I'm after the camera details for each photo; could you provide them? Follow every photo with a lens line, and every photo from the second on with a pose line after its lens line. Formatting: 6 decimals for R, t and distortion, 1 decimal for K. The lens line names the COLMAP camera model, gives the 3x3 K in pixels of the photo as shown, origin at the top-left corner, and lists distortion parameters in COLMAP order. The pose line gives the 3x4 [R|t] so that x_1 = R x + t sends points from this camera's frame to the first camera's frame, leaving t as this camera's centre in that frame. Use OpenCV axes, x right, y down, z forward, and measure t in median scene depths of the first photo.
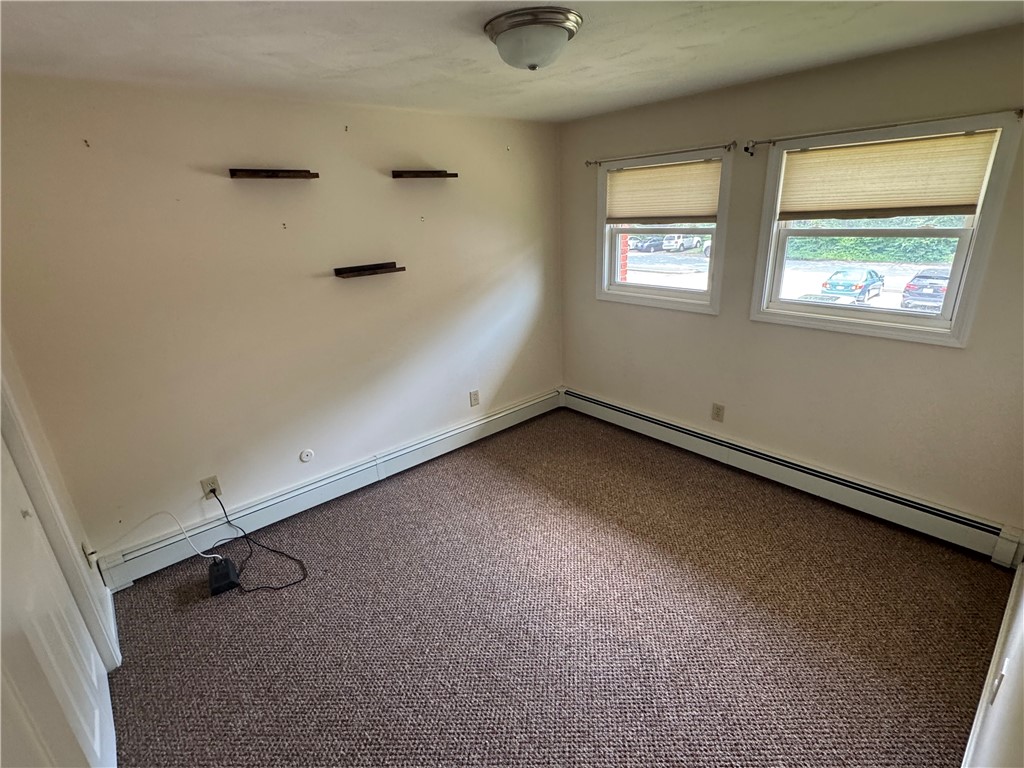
lens RADIAL K [[498.5, 0, 507.8], [0, 498.5, 384.5], [0, 0, 1]] dist [0.002108, 0.000716]
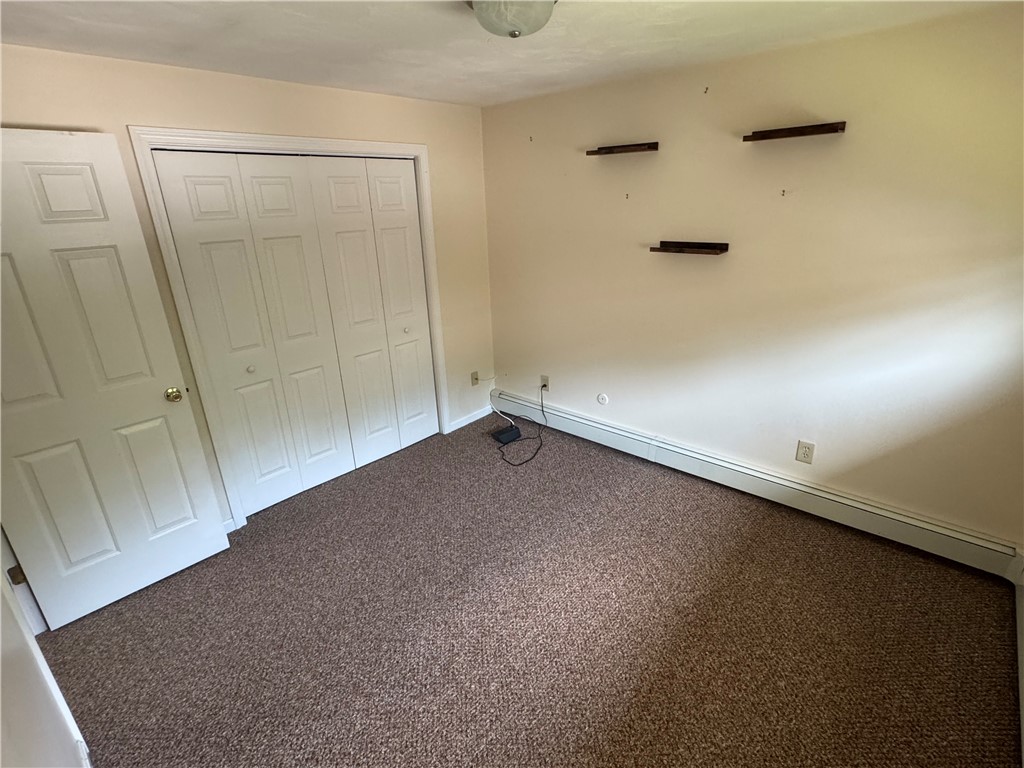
lens RADIAL K [[498.5, 0, 506.5], [0, 498.5, 383.8], [0, 0, 1]] dist [0.002108, 0.000716]
pose [[0.123989, 0.390407, -0.912255, 0.600956], [-0.302542, 0.890449, 0.339955, -0.210795], [0.945037, 0.233845, 0.228520, 0.513945]]
